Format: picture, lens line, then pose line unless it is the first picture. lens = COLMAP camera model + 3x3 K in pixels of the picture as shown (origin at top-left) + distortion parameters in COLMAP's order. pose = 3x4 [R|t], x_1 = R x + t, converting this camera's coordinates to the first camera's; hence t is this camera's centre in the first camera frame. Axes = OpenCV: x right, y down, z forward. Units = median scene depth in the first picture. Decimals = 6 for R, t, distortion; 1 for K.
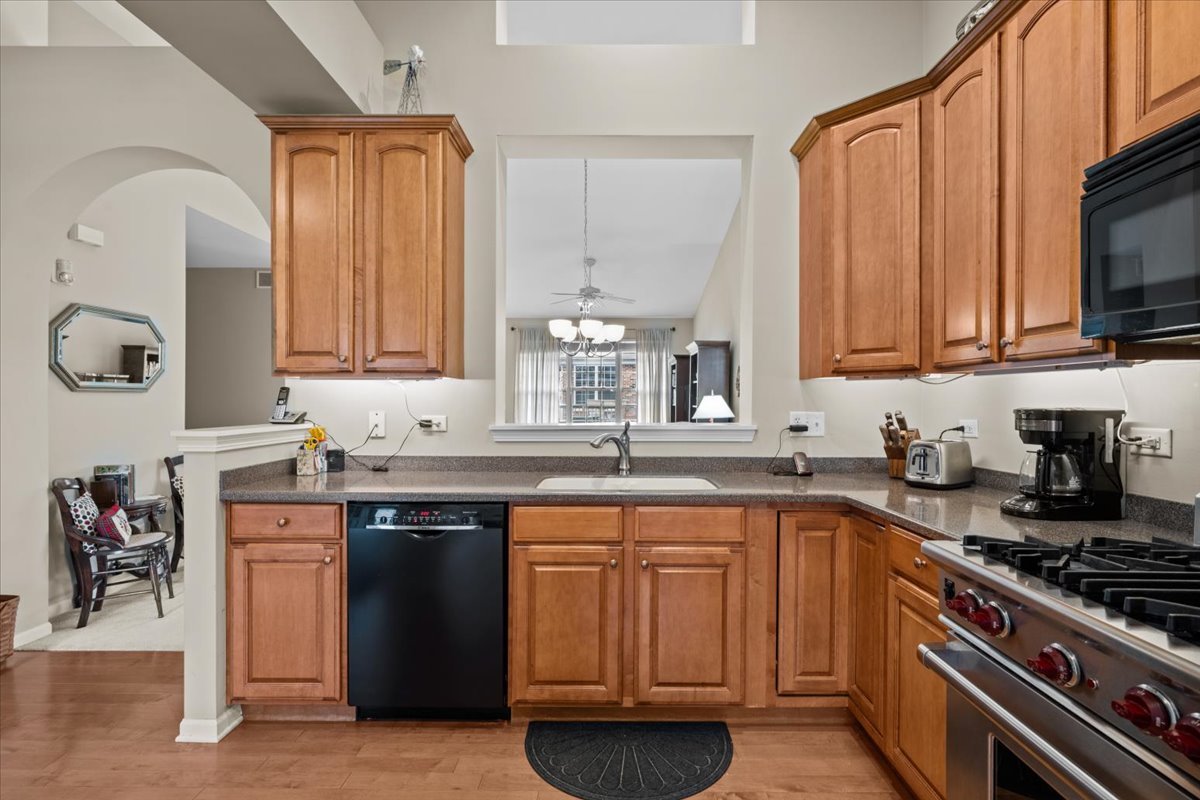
lens RADIAL K [[568.8, 0, 600.0], [0, 568.8, 400.0], [0, 0, 1]] dist [-0.000911, 0.000004]
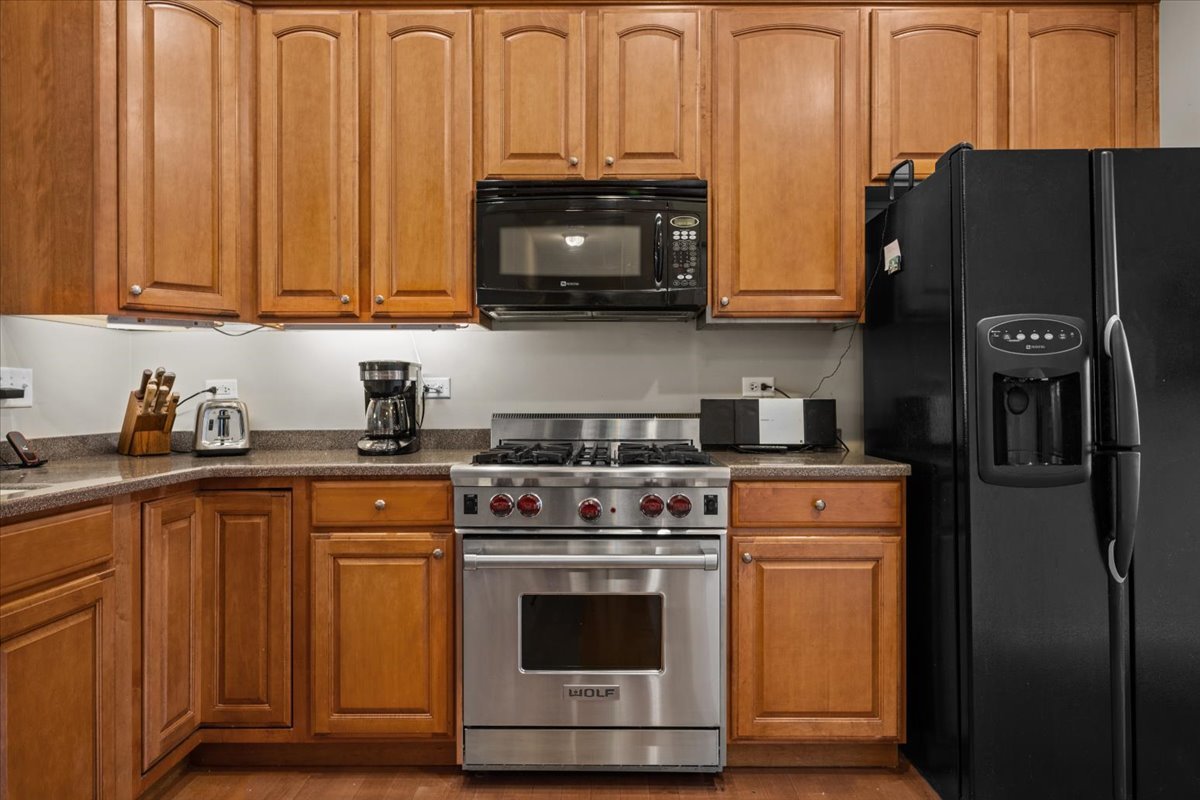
lens RADIAL K [[724.4, 0, 601.7], [0, 724.4, 394.1], [0, 0, 1]] dist [-0.002285, 0.000122]
pose [[-0.005896, 0.001257, 0.999982, -0.554910], [0.003794, 0.999992, -0.001234, 0.068265], [-0.999975, 0.003787, -0.005900, 0.455508]]
